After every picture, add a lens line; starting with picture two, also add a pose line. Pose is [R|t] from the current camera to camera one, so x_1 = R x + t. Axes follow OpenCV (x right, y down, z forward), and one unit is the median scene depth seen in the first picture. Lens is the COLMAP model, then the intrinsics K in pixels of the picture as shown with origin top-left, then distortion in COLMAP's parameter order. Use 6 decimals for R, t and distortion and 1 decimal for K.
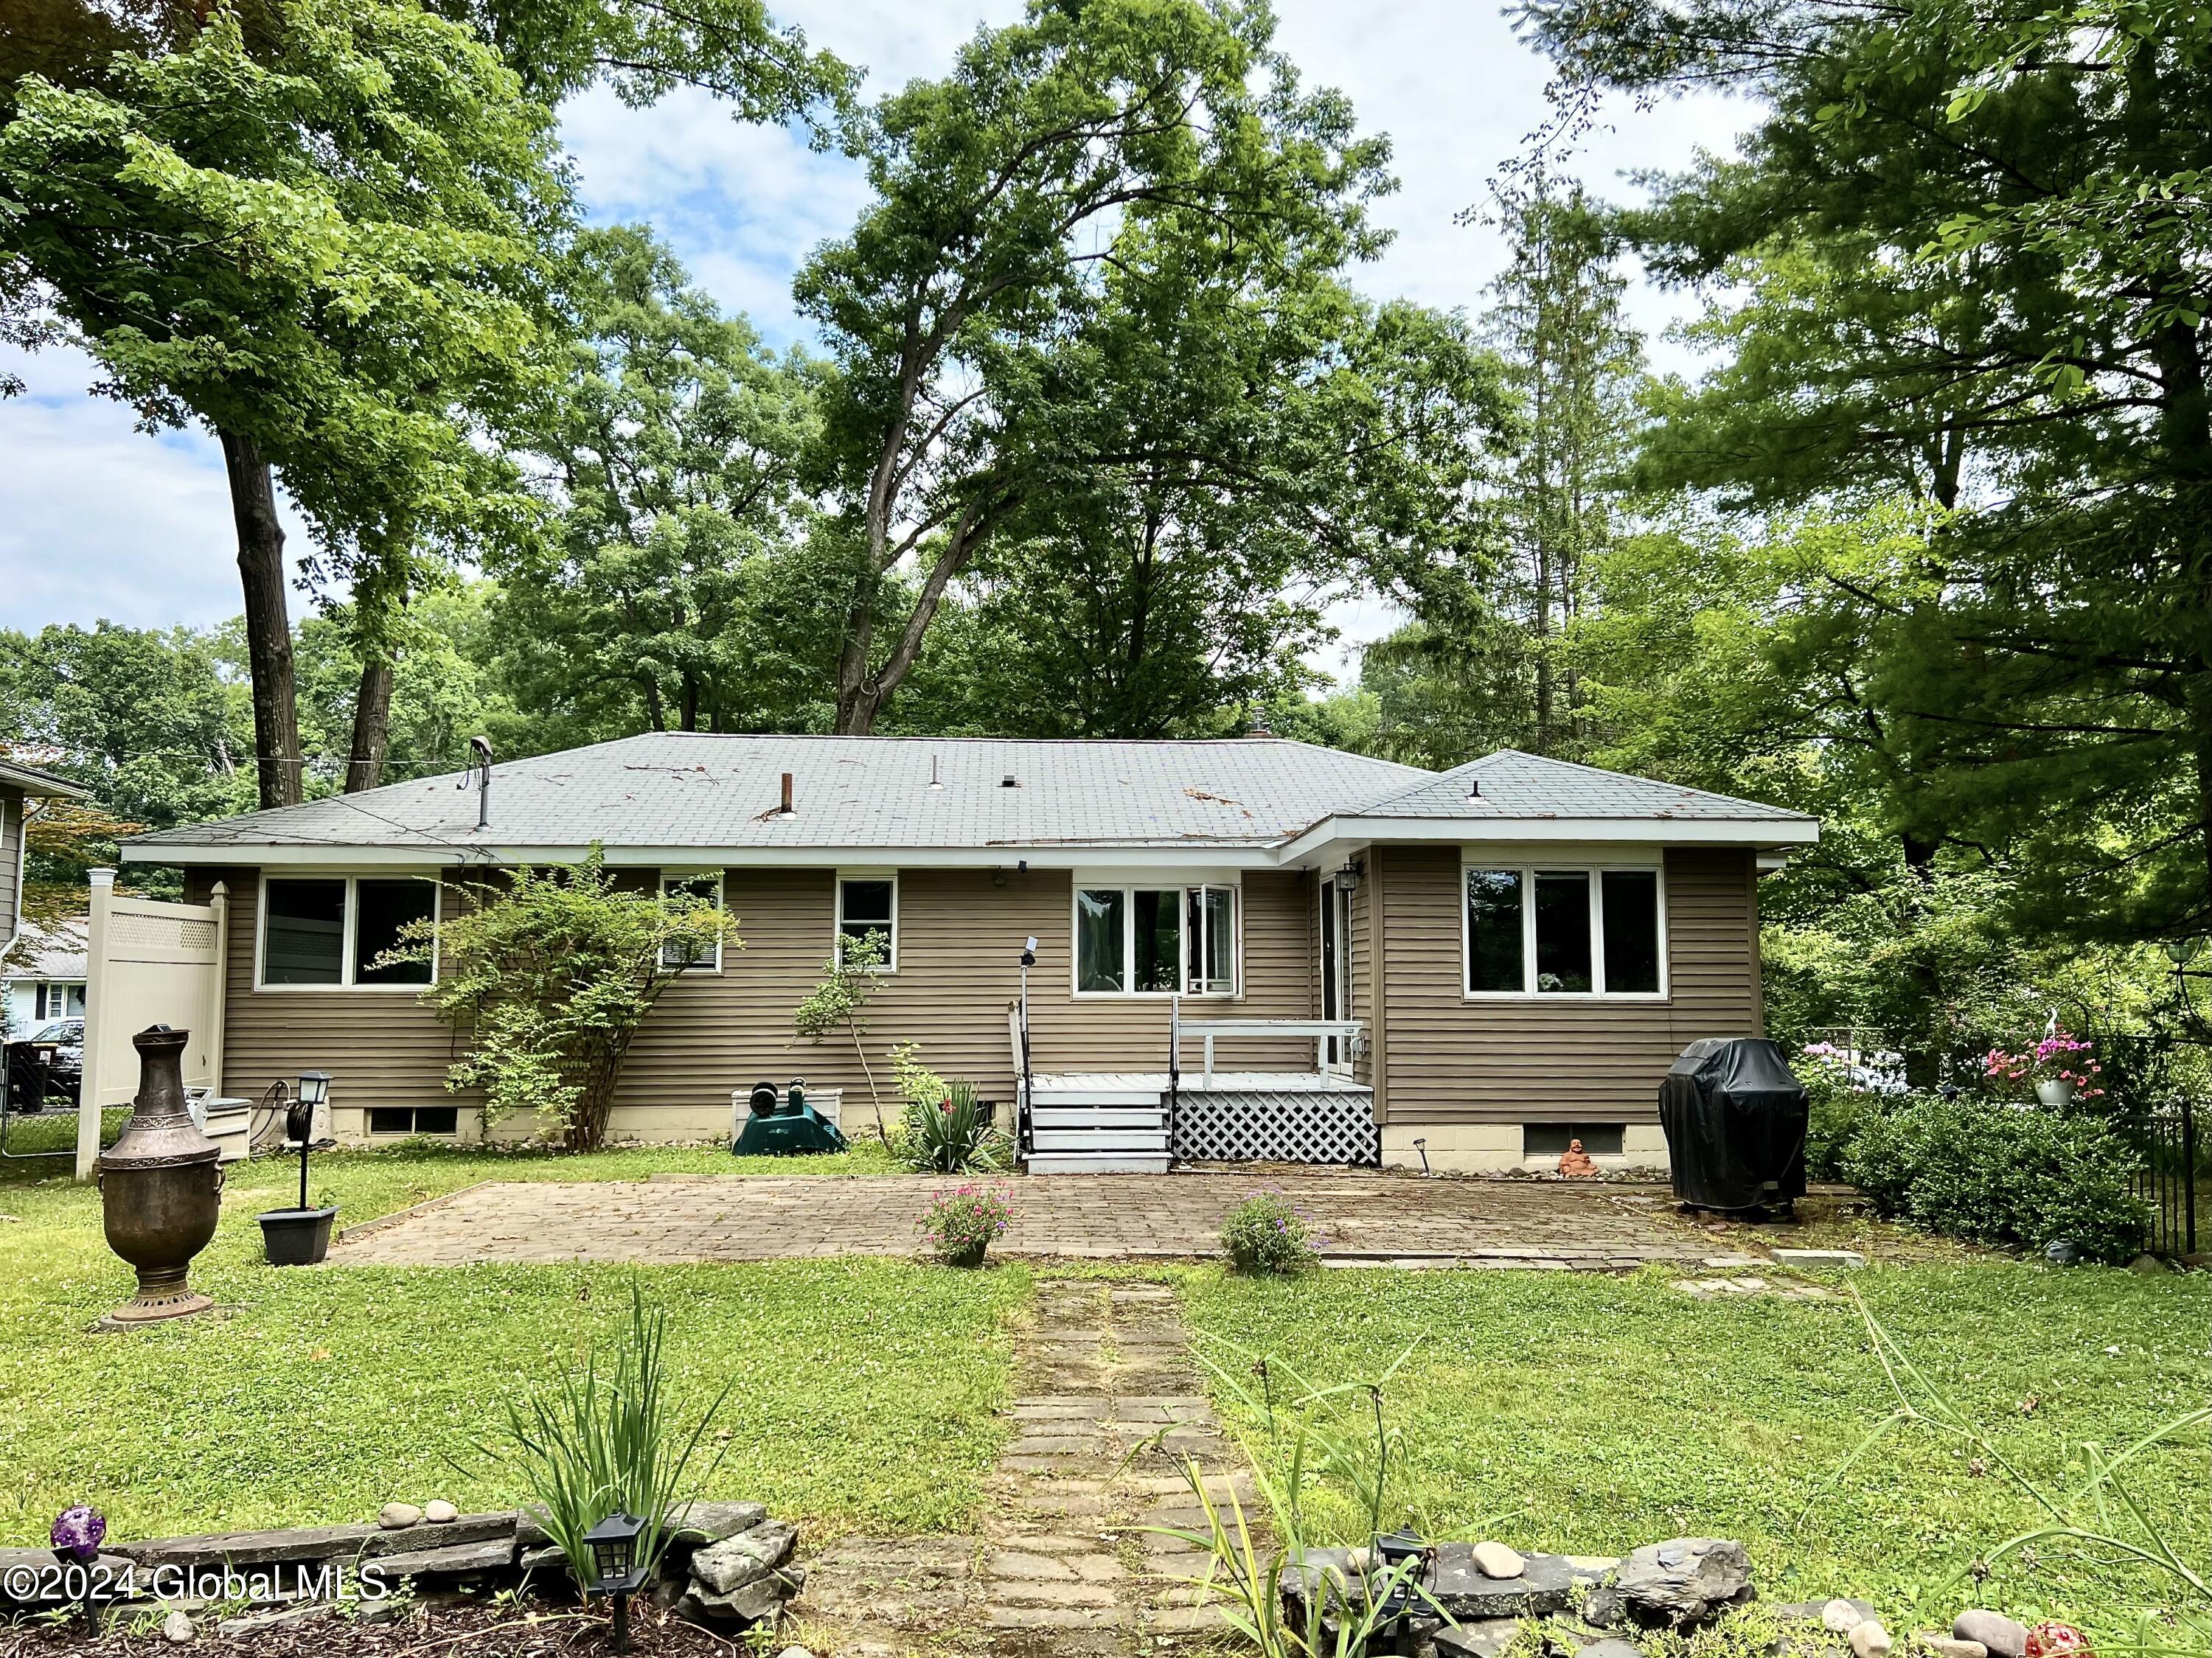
lens RADIAL K [[1699.9, 0, 1106.0], [0, 1699.9, 829.0], [0, 0, 1]] dist [0.087007, 0.000077]
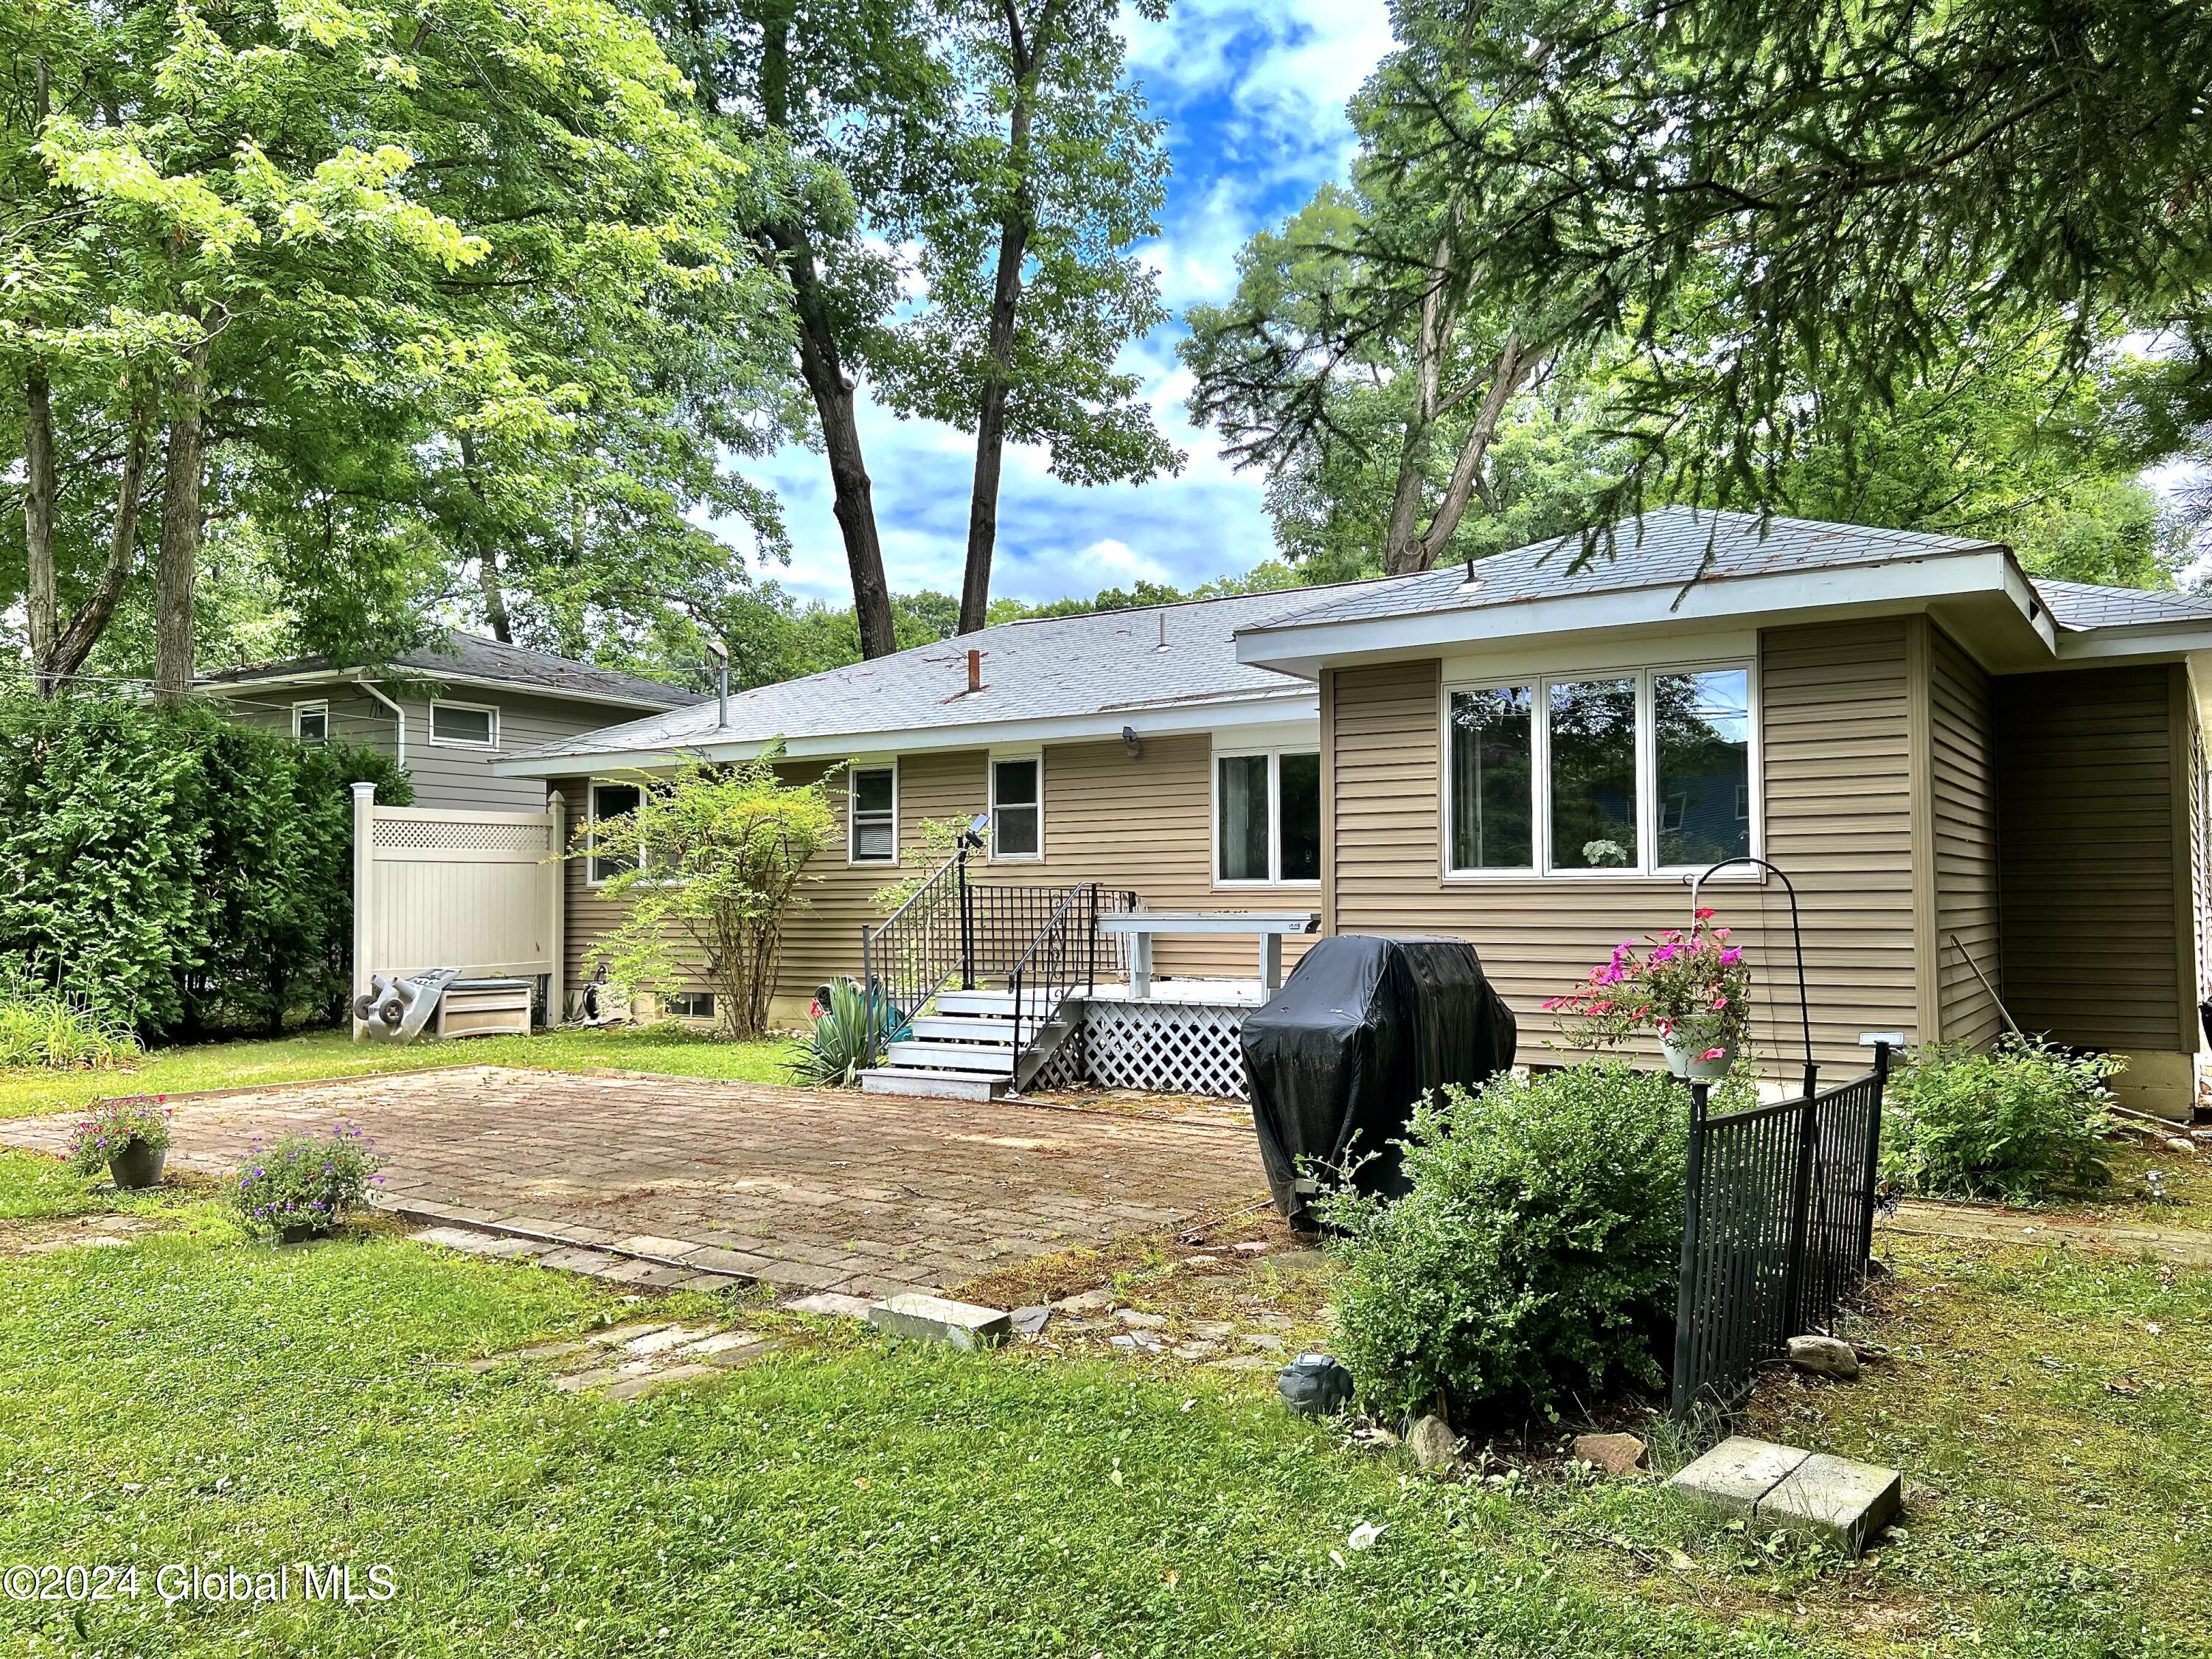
lens RADIAL K [[1679.5, 0, 1046.0], [0, 1679.5, 830.9], [0, 0, 1]] dist [0.063799, -0.000720]
pose [[0.787691, -0.031150, -0.615283, 0.437581], [0.066346, 0.997202, 0.034451, 0.039669], [0.612488, -0.067958, 0.787554, 0.322498]]
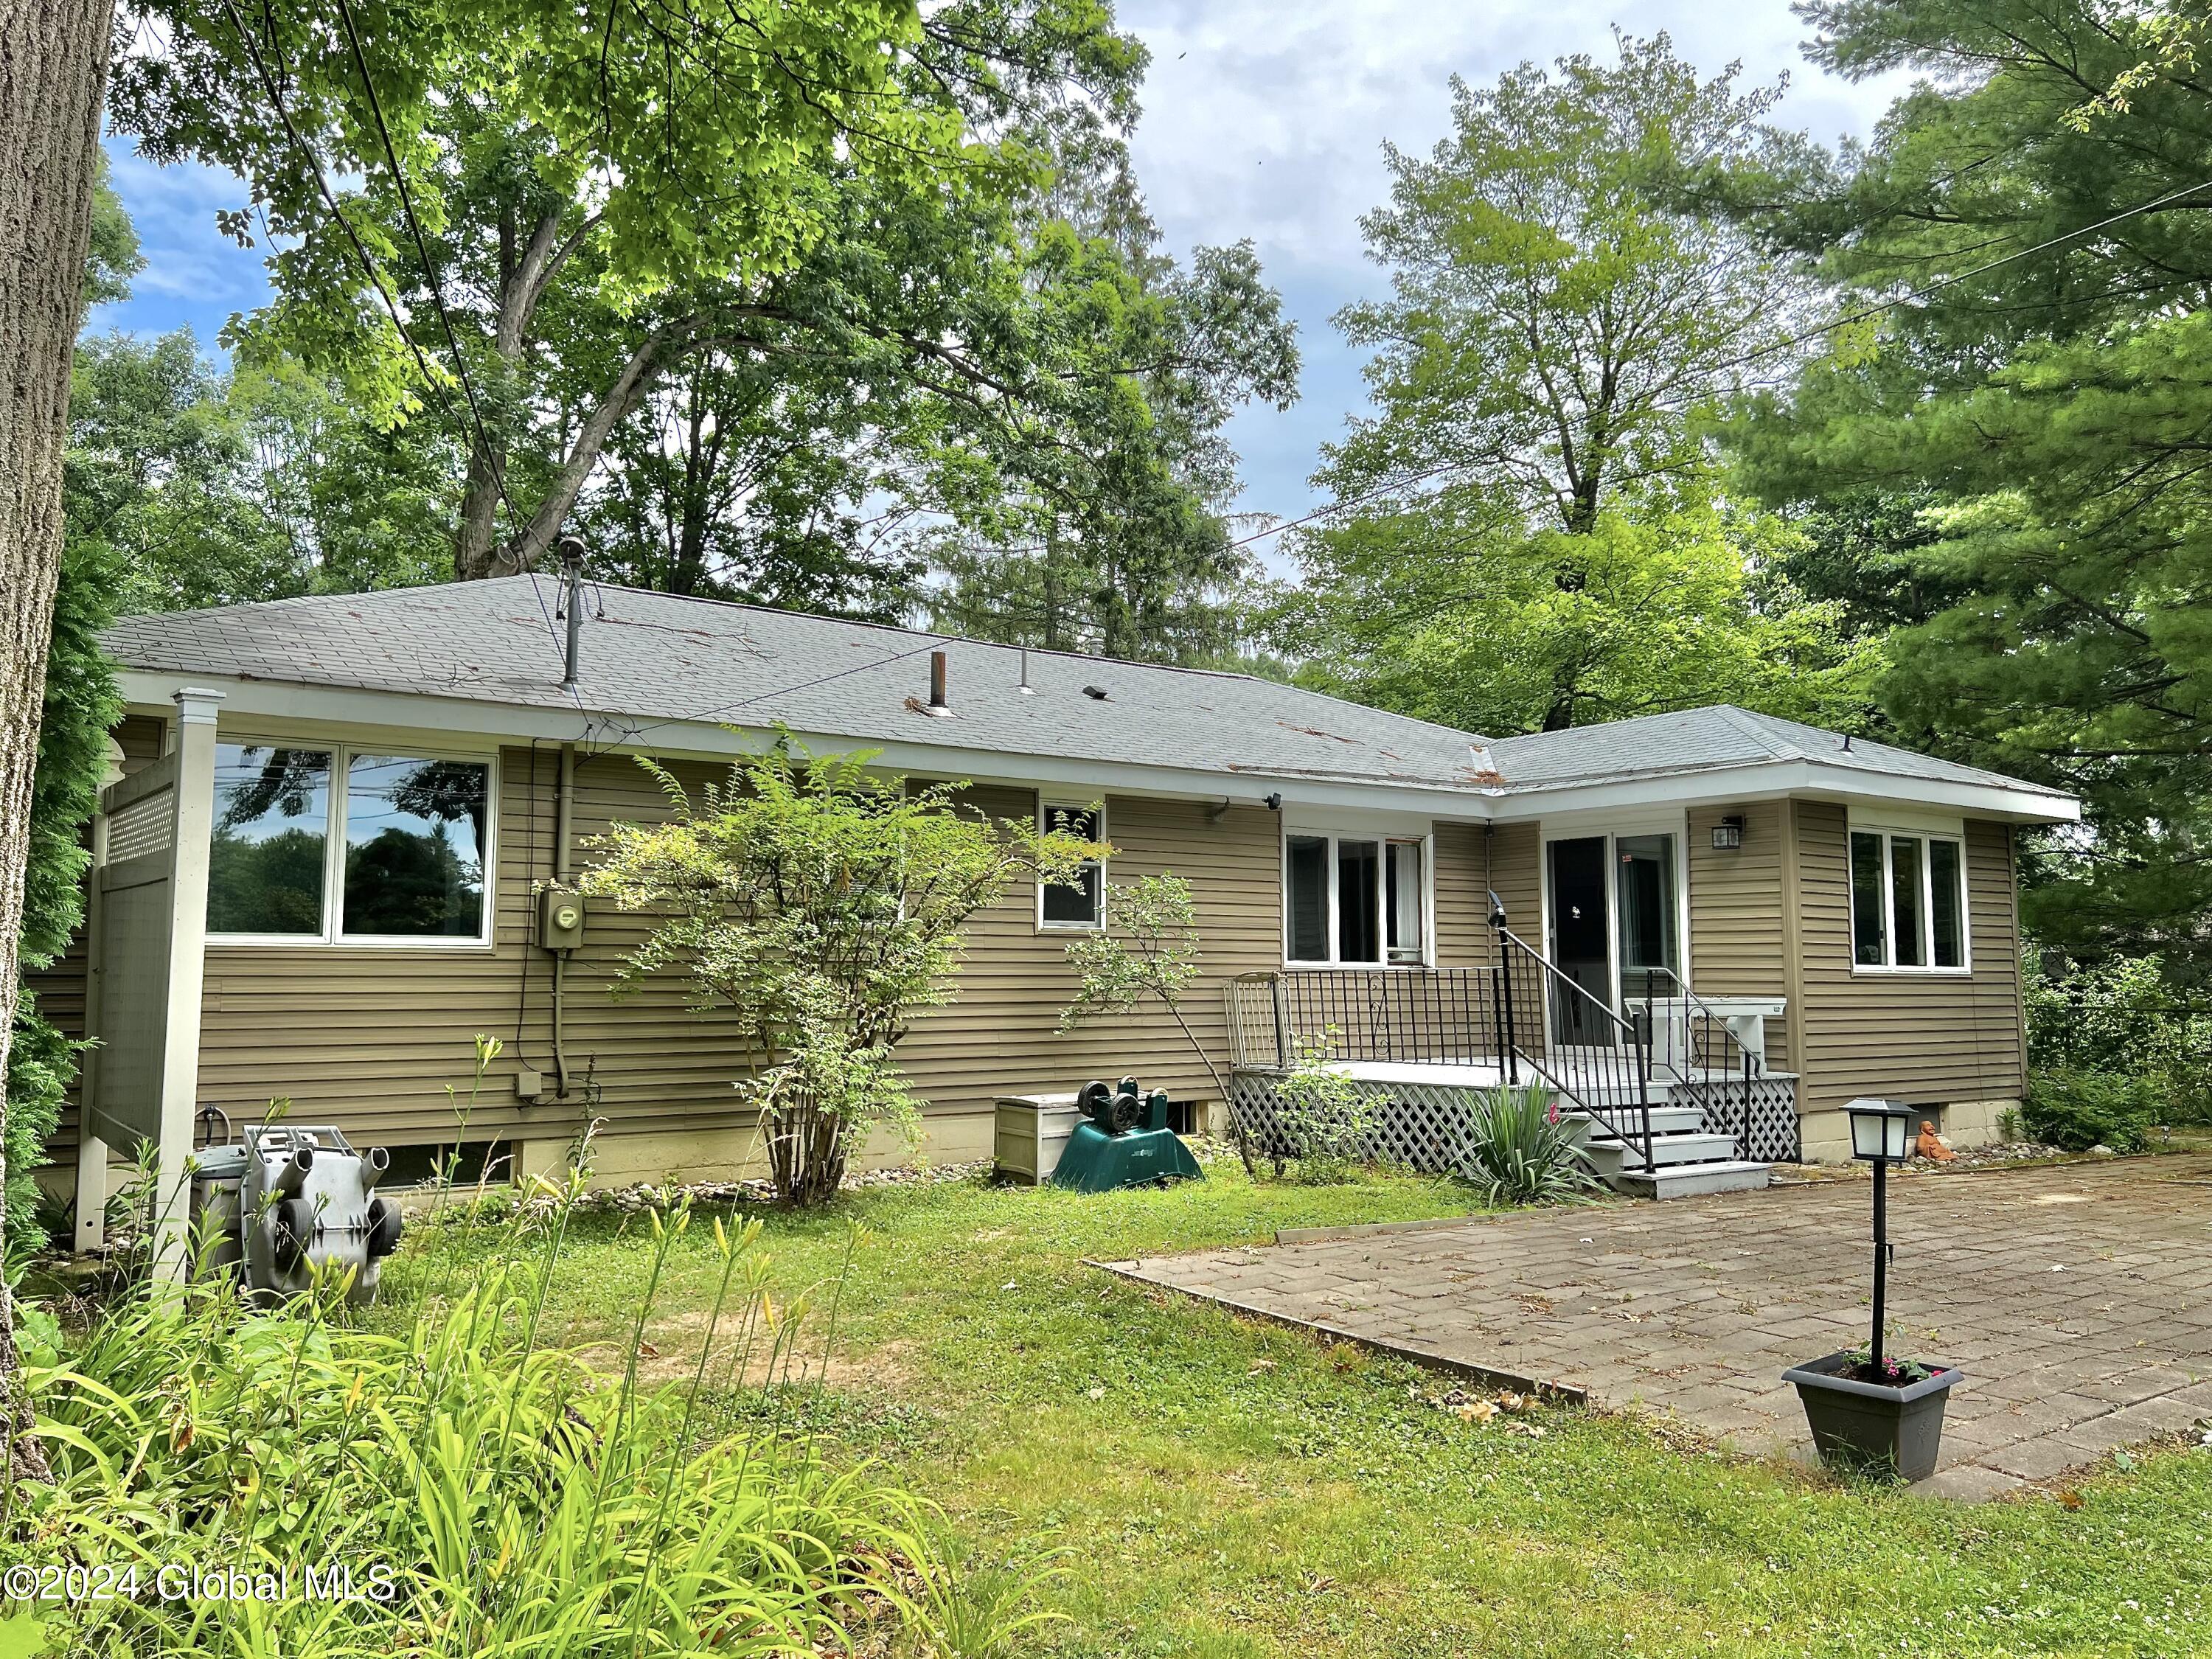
lens RADIAL K [[1679.5, 0, 1046.0], [0, 1679.5, 830.9], [0, 0, 1]] dist [0.063799, -0.000720]
pose [[0.834483, 0.049778, 0.548781, -0.577454], [-0.059604, 0.998222, 0.000090, 0.043118], [-0.547801, -0.032784, 0.835966, 0.417977]]
